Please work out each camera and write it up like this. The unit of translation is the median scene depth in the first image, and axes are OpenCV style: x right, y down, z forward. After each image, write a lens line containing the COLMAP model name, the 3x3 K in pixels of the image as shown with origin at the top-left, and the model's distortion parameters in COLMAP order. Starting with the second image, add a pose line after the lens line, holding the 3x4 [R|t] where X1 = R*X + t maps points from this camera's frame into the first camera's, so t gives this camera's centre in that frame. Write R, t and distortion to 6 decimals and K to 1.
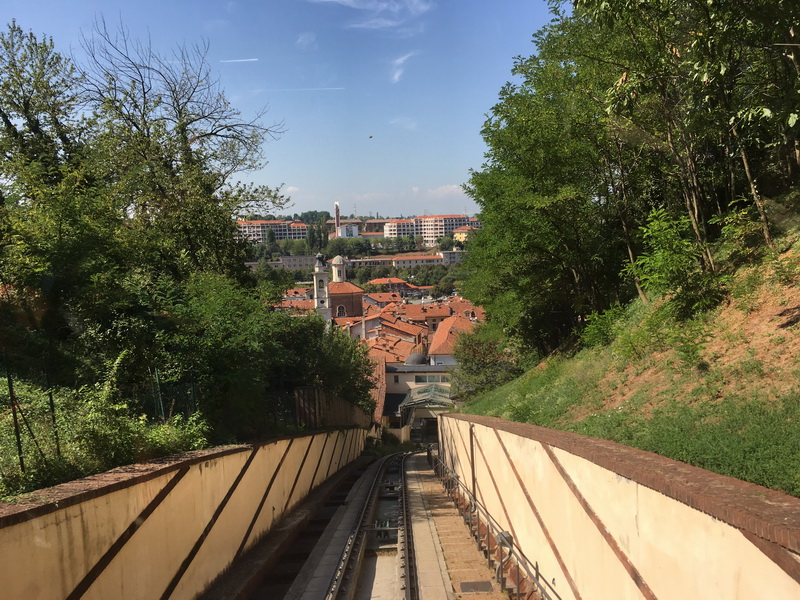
lens RADIAL K [[673.8, 0, 409.6], [0, 673.8, 295.7], [0, 0, 1]] dist [-0.001858, -0.000593]
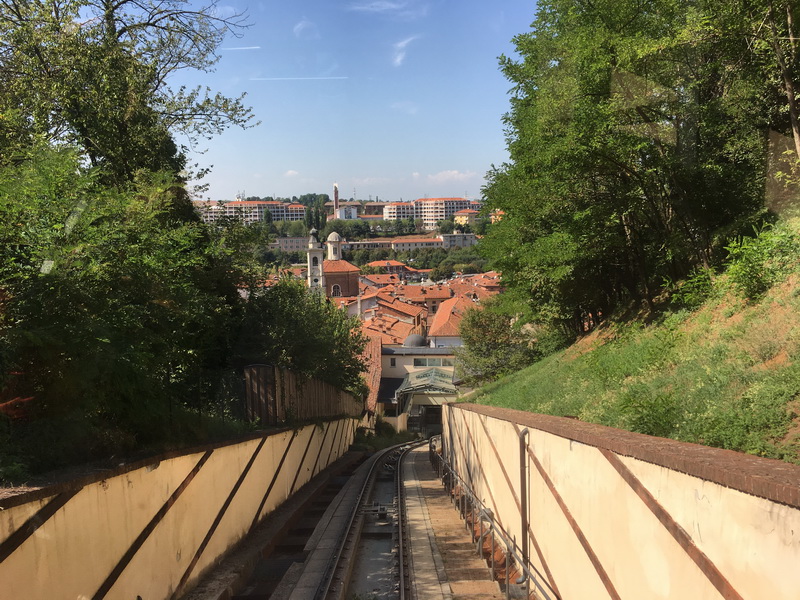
lens RADIAL K [[673.8, 0, 409.6], [0, 673.8, 295.7], [0, 0, 1]] dist [-0.001858, -0.000593]
pose [[0.999885, 0.014942, 0.002495, -0.000763], [-0.014992, 0.999659, 0.021368, 0.008736], [-0.002175, -0.021403, 0.999769, 0.056476]]
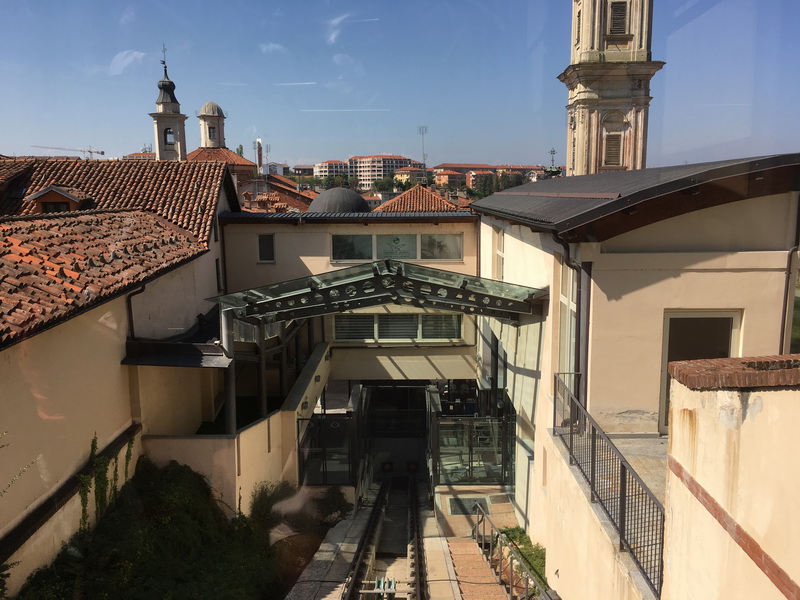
lens RADIAL K [[671.2, 0, 413.9], [0, 671.2, 295.2], [0, 0, 1]] dist [0.006641, 0.003670]
pose [[0.994393, 0.012242, 0.105033, 0.008269], [-0.016957, 0.998882, 0.044117, 0.081279], [-0.104376, -0.045650, 0.993490, 0.439682]]
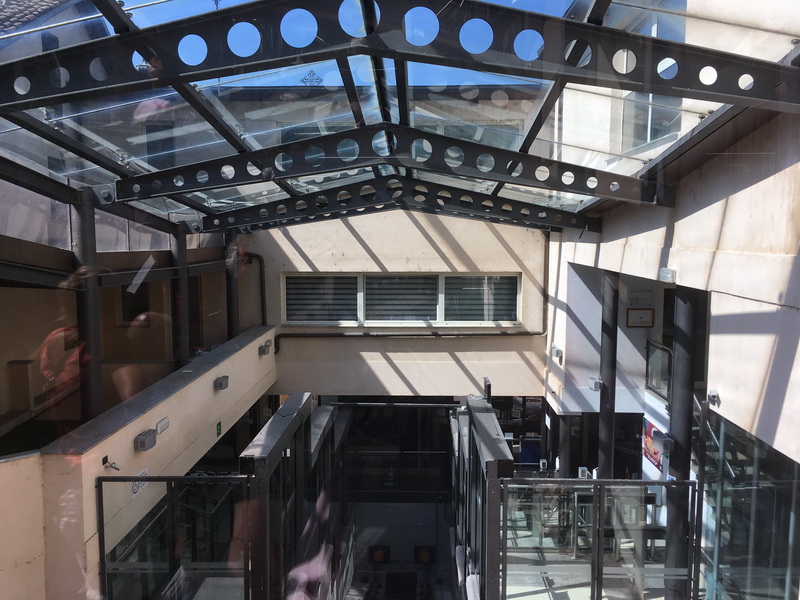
lens RADIAL K [[671.2, 0, 413.9], [0, 671.2, 295.2], [0, 0, 1]] dist [0.006641, 0.003670]
pose [[0.995998, 0.026068, 0.085485, 0.016738], [-0.024969, 0.999592, -0.013905, 0.098953], [-0.085813, 0.011715, 0.996242, 0.522185]]
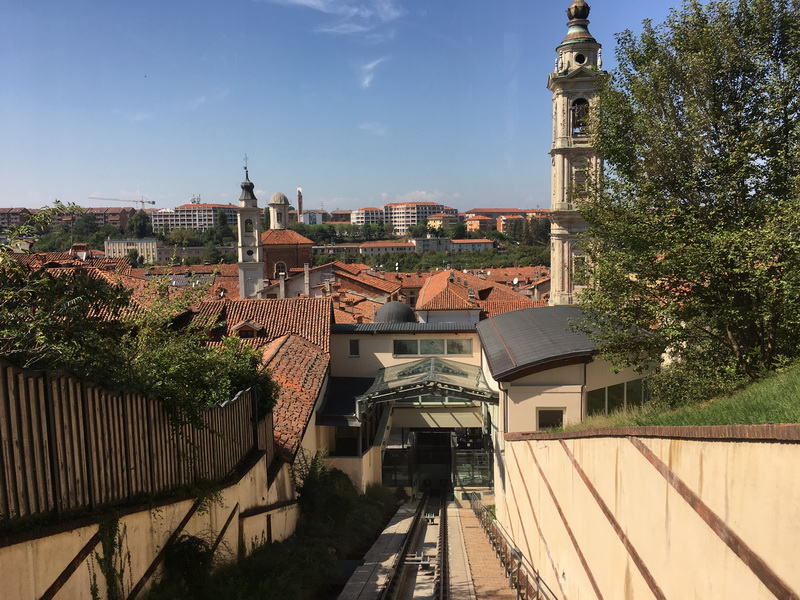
lens RADIAL K [[671.2, 0, 413.9], [0, 671.2, 295.2], [0, 0, 1]] dist [0.006641, 0.003670]
pose [[0.998452, 0.010909, 0.054542, -0.002380], [-0.010413, 0.999902, -0.009380, 0.056206], [-0.054639, 0.008797, 0.998467, 0.321456]]
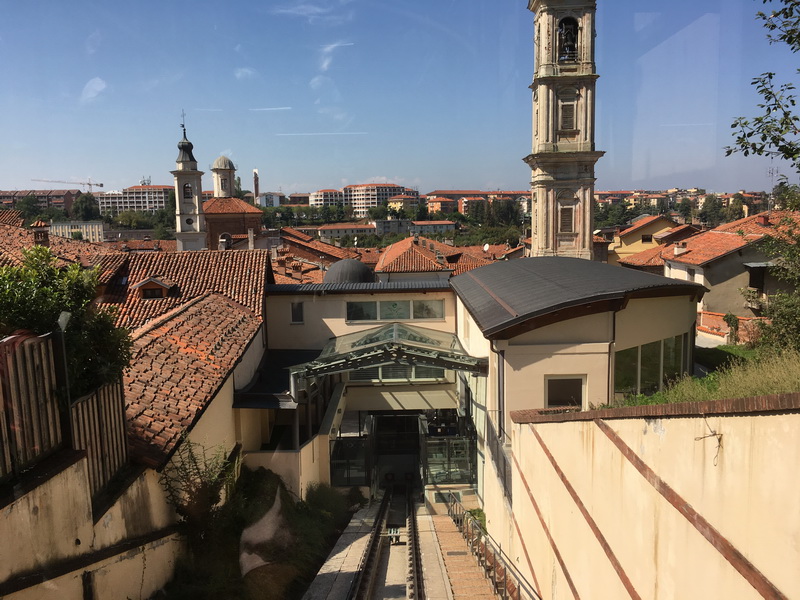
lens RADIAL K [[671.2, 0, 413.9], [0, 671.2, 295.2], [0, 0, 1]] dist [0.006641, 0.003670]
pose [[0.993704, -0.000039, 0.112034, 0.002236], [-0.001172, 0.999942, 0.010744, 0.068392], [-0.112028, -0.010808, 0.993646, 0.379871]]
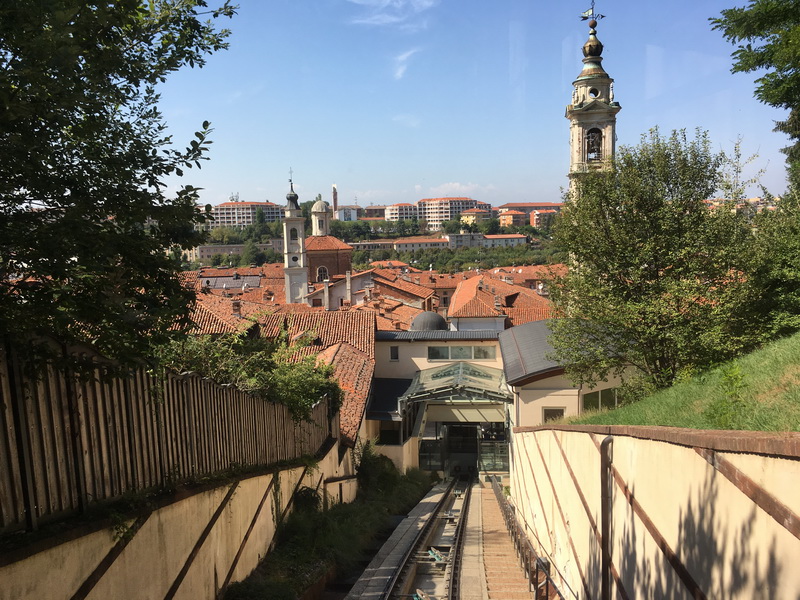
lens RADIAL K [[673.8, 0, 409.6], [0, 673.8, 295.7], [0, 0, 1]] dist [-0.001858, -0.000593]
pose [[0.999975, 0.006803, -0.002132, -0.003890], [-0.006797, 0.999973, 0.002756, 0.046099], [0.002151, -0.002741, 0.999994, 0.270739]]
